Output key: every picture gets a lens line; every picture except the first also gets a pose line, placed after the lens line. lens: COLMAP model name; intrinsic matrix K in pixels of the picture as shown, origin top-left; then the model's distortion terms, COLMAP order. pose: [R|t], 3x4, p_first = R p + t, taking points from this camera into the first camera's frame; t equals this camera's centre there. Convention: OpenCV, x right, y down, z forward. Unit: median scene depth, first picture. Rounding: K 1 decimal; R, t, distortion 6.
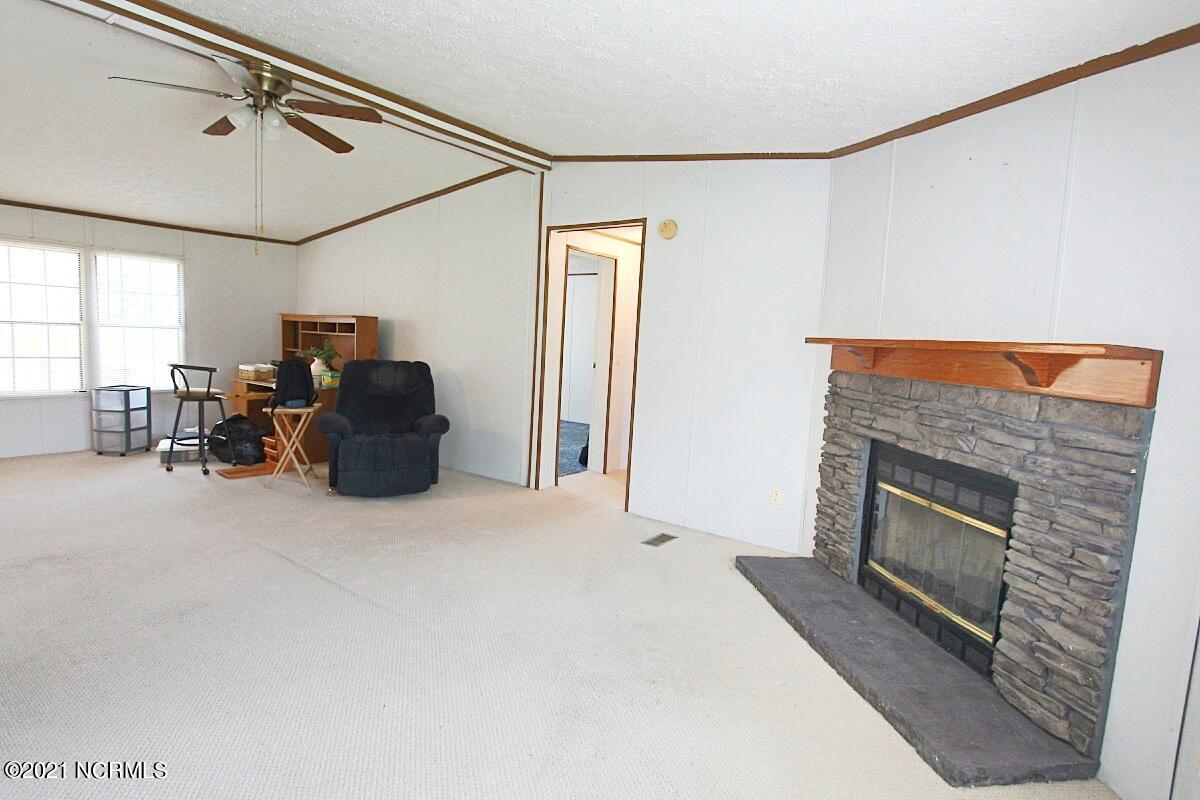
lens RADIAL K [[620.1, 0, 603.8], [0, 620.1, 398.6], [0, 0, 1]] dist [-0.017994, 0.004105]
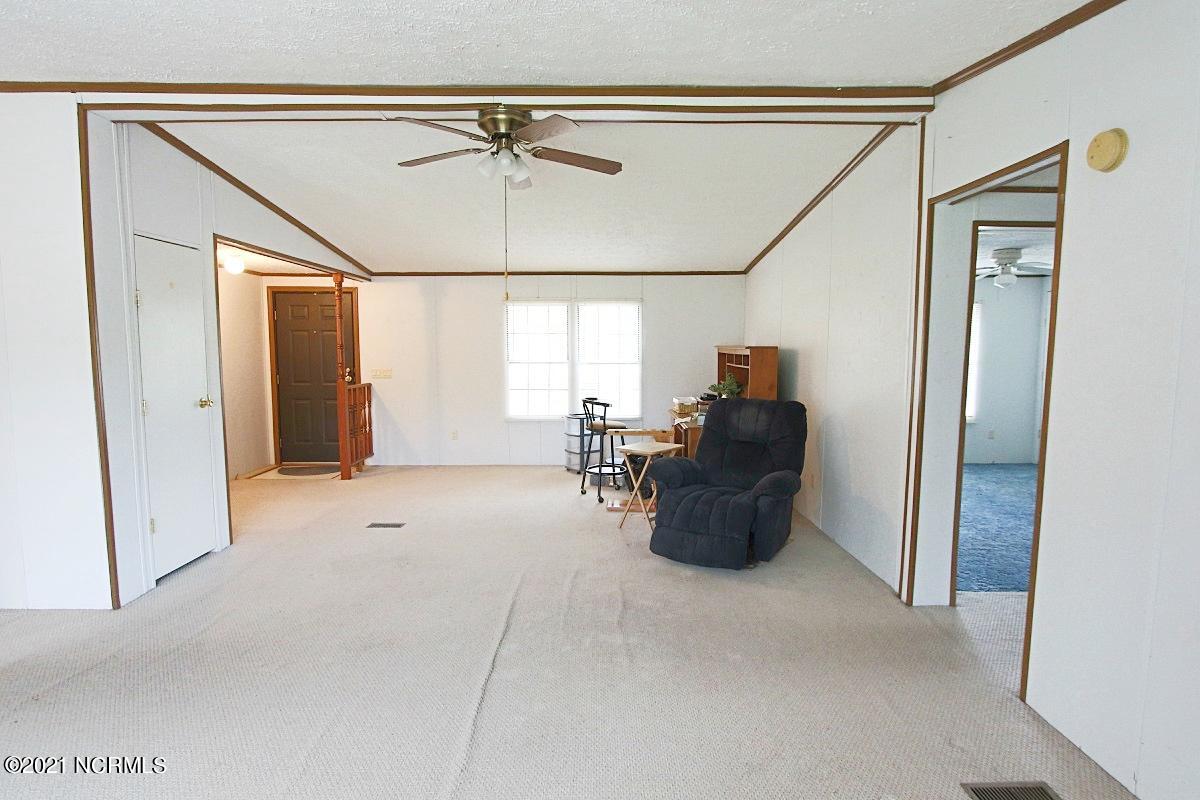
lens RADIAL K [[620.1, 0, 601.5], [0, 620.1, 395.6], [0, 0, 1]] dist [-0.017994, 0.004105]
pose [[0.597576, 0.020811, -0.801542, 0.317568], [-0.049859, 0.998693, -0.011242, -0.073333], [0.800261, 0.046682, 0.597832, 0.514503]]
